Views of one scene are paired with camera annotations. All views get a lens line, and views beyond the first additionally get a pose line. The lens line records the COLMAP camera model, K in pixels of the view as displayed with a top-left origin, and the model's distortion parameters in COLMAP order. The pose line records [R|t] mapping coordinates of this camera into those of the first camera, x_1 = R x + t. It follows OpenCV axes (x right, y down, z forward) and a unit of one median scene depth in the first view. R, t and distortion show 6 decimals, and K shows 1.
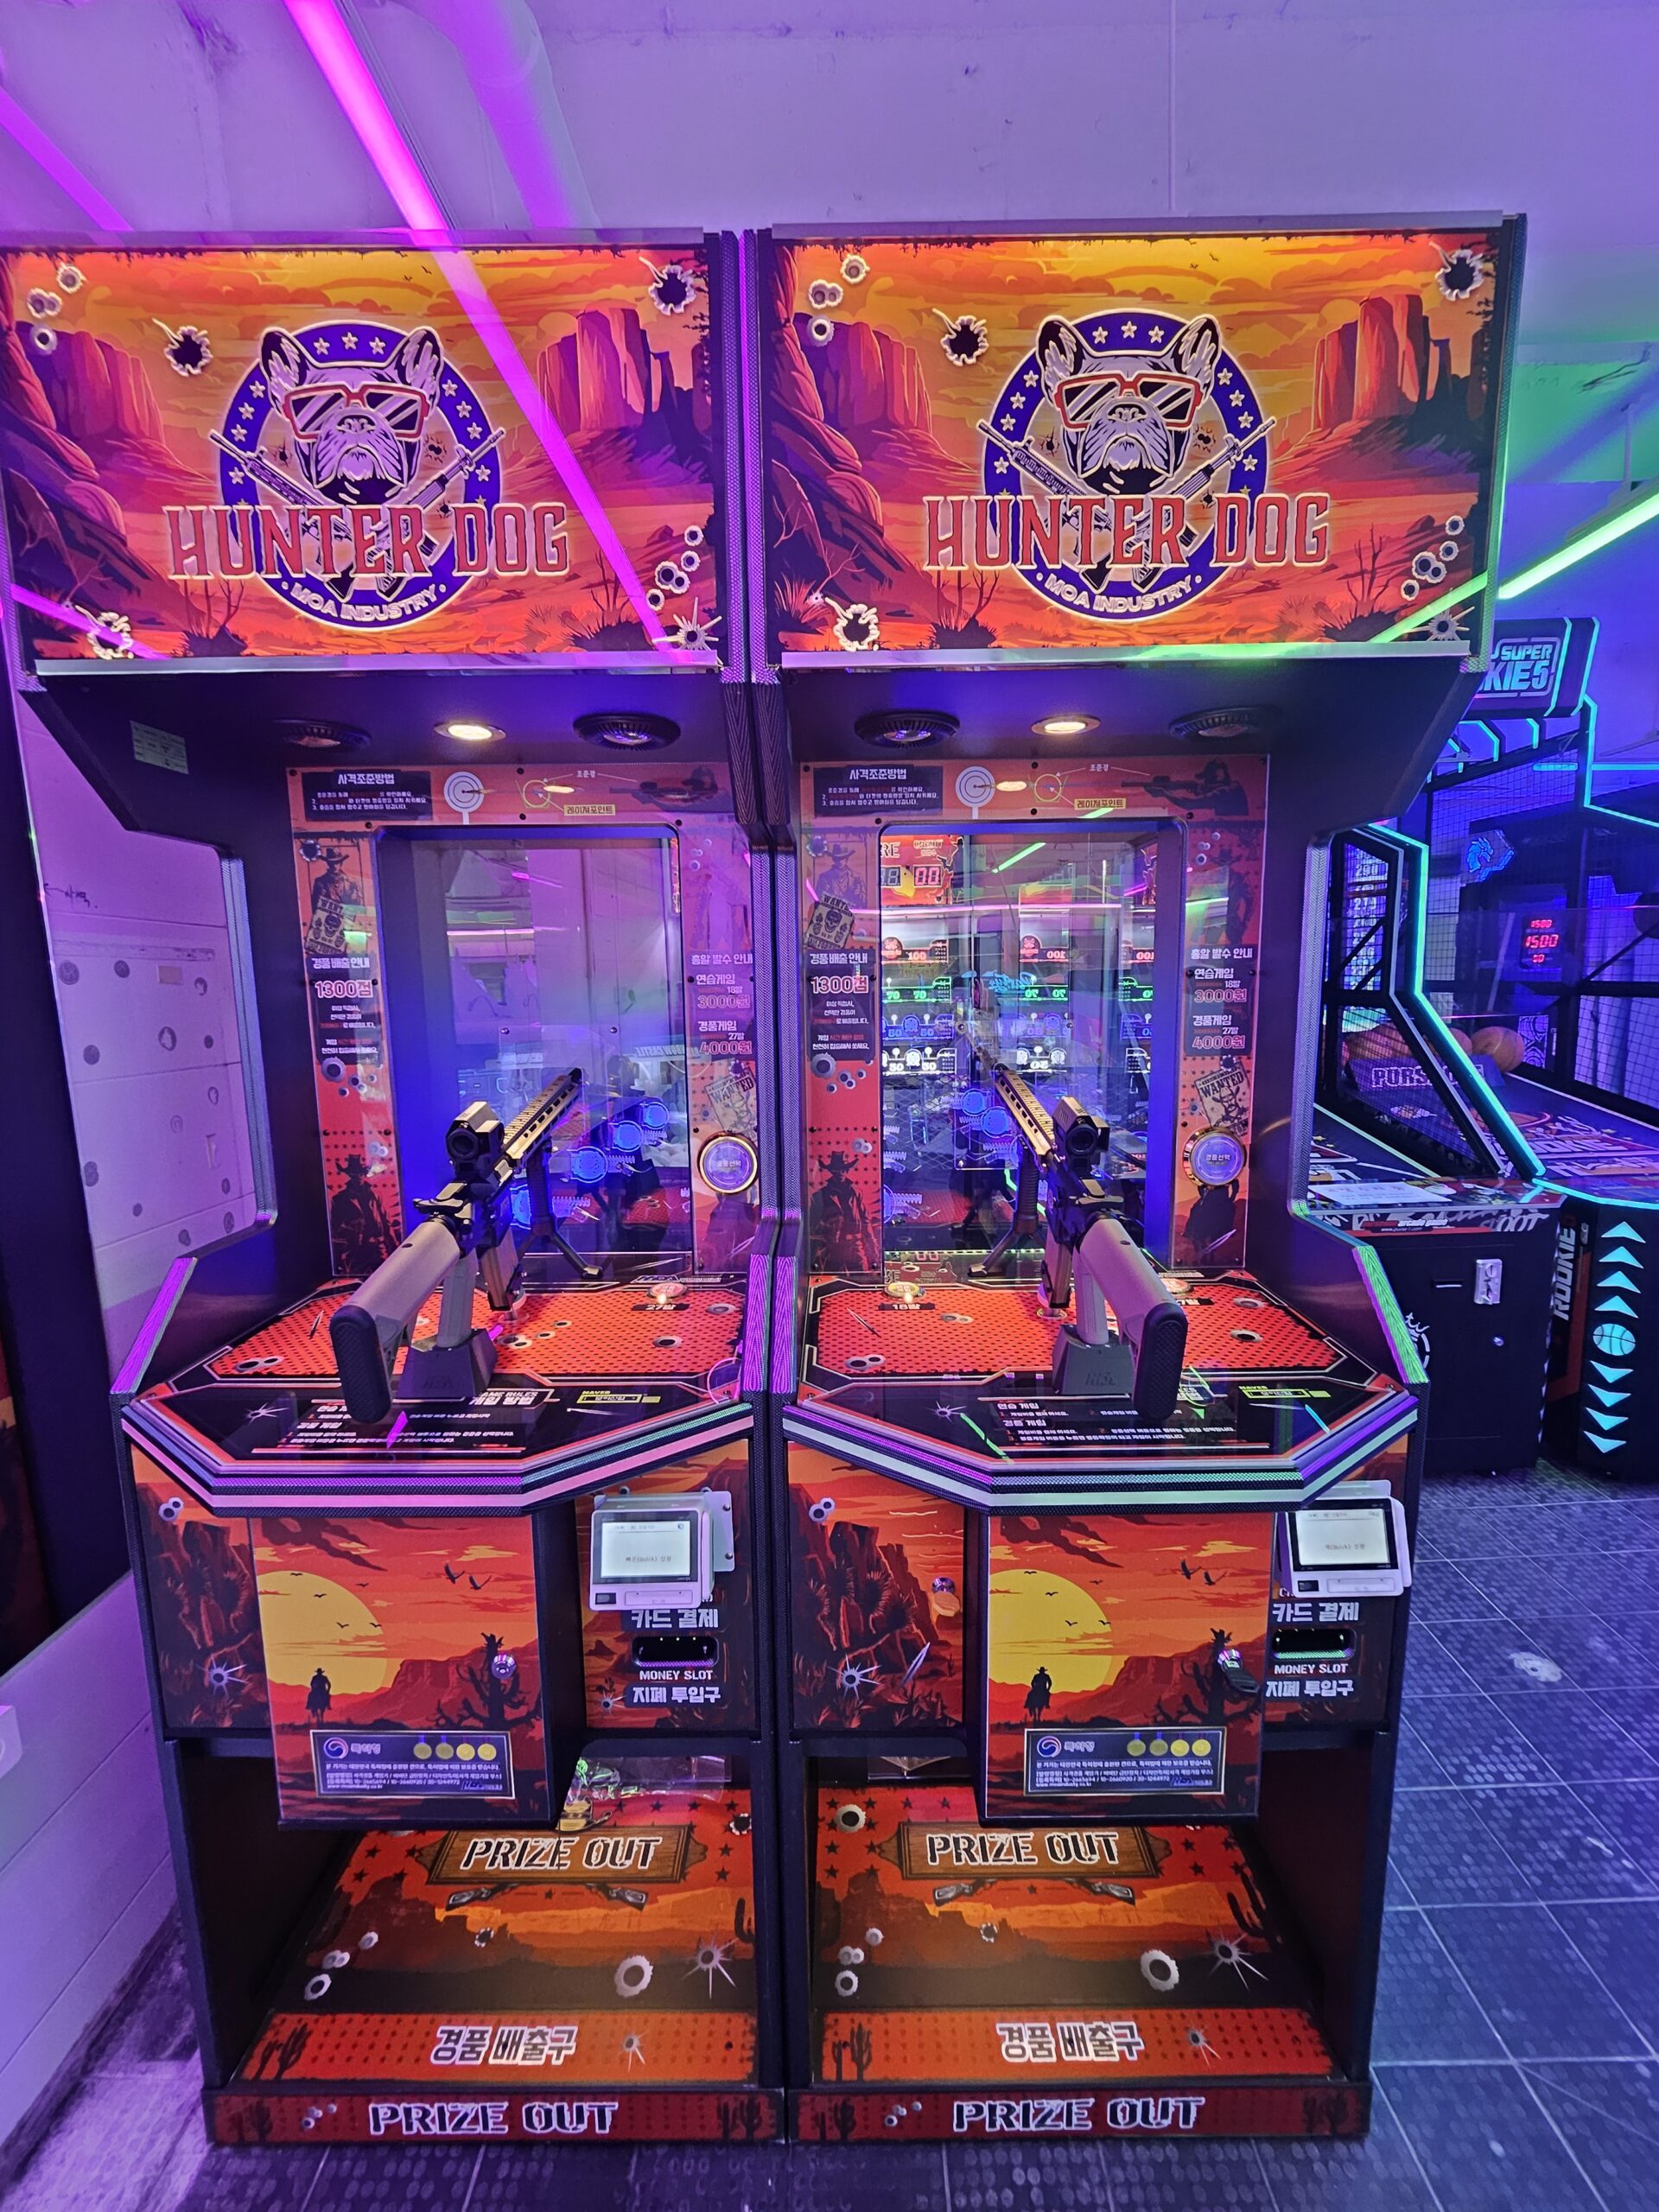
lens RADIAL K [[887.7, 0, 834.6], [0, 887.7, 1096.9], [0, 0, 1]] dist [-0.008059, -0.000112]
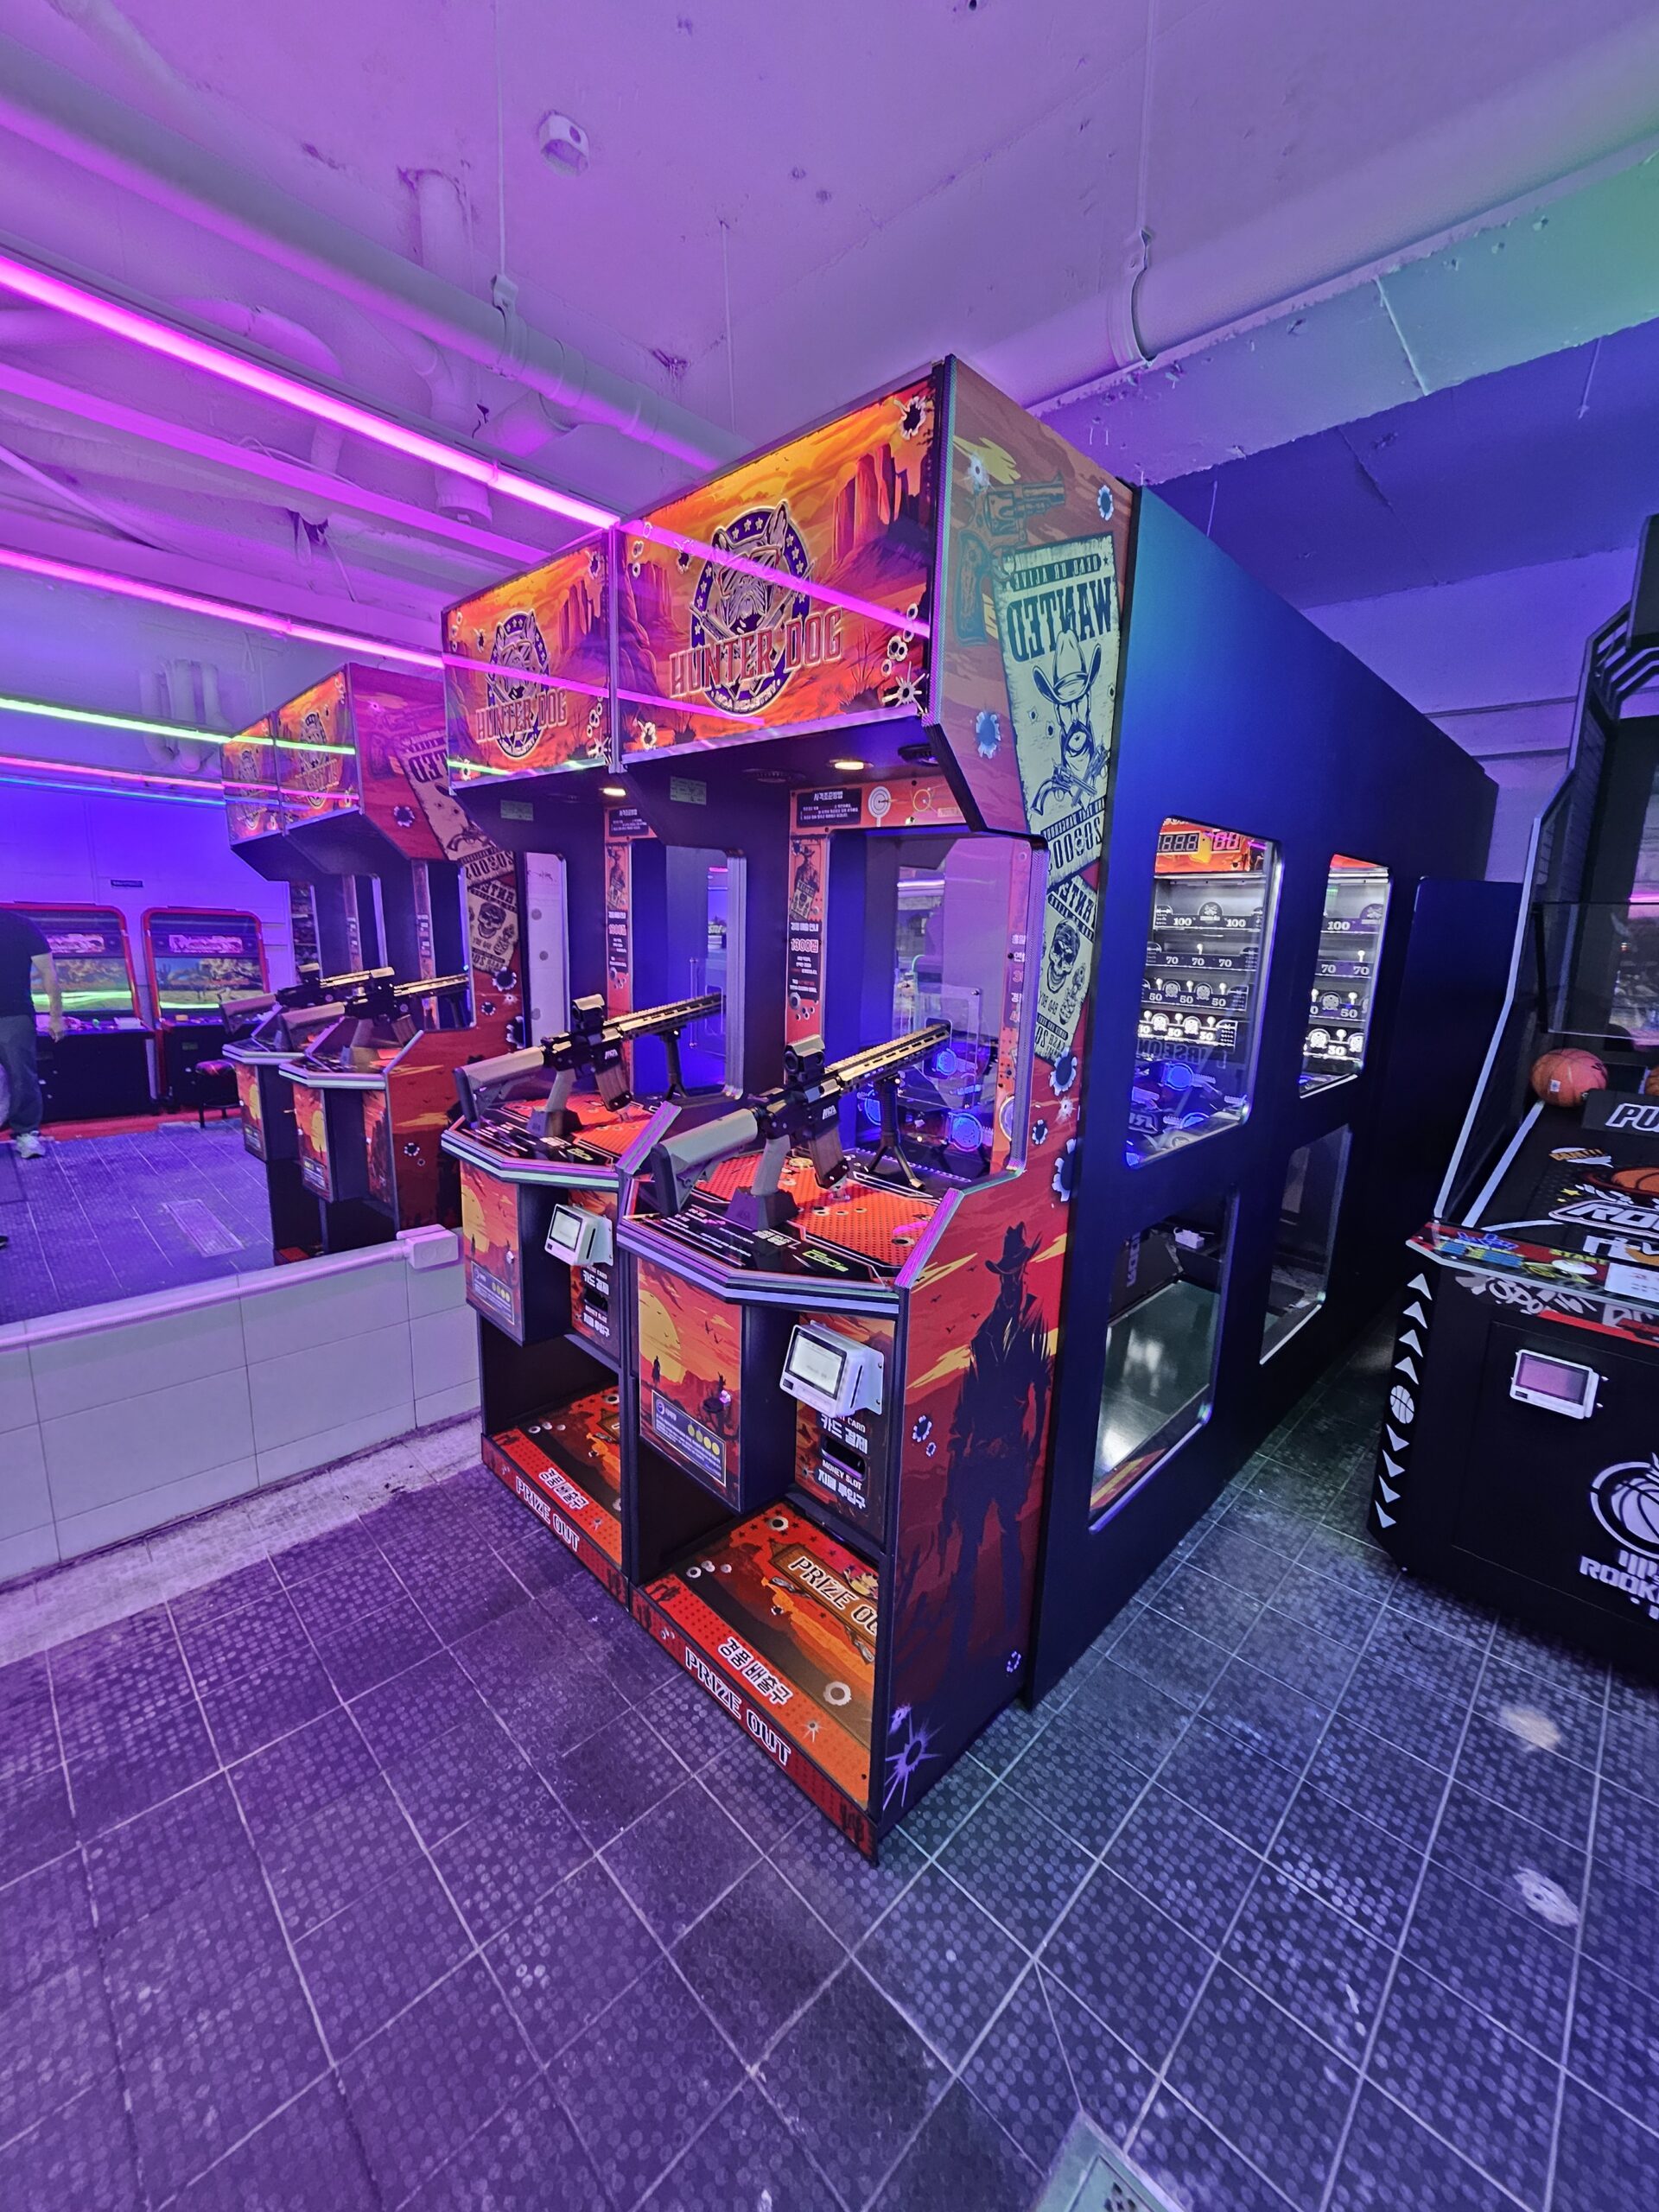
lens RADIAL K [[887.7, 0, 836.6], [0, 887.7, 1098.4], [0, 0, 1]] dist [-0.008059, -0.000112]
pose [[0.708119, 0.177675, -0.683373, 0.664931], [-0.135353, 0.984032, 0.115592, -0.069542], [0.692999, 0.010643, 0.720860, 0.013442]]
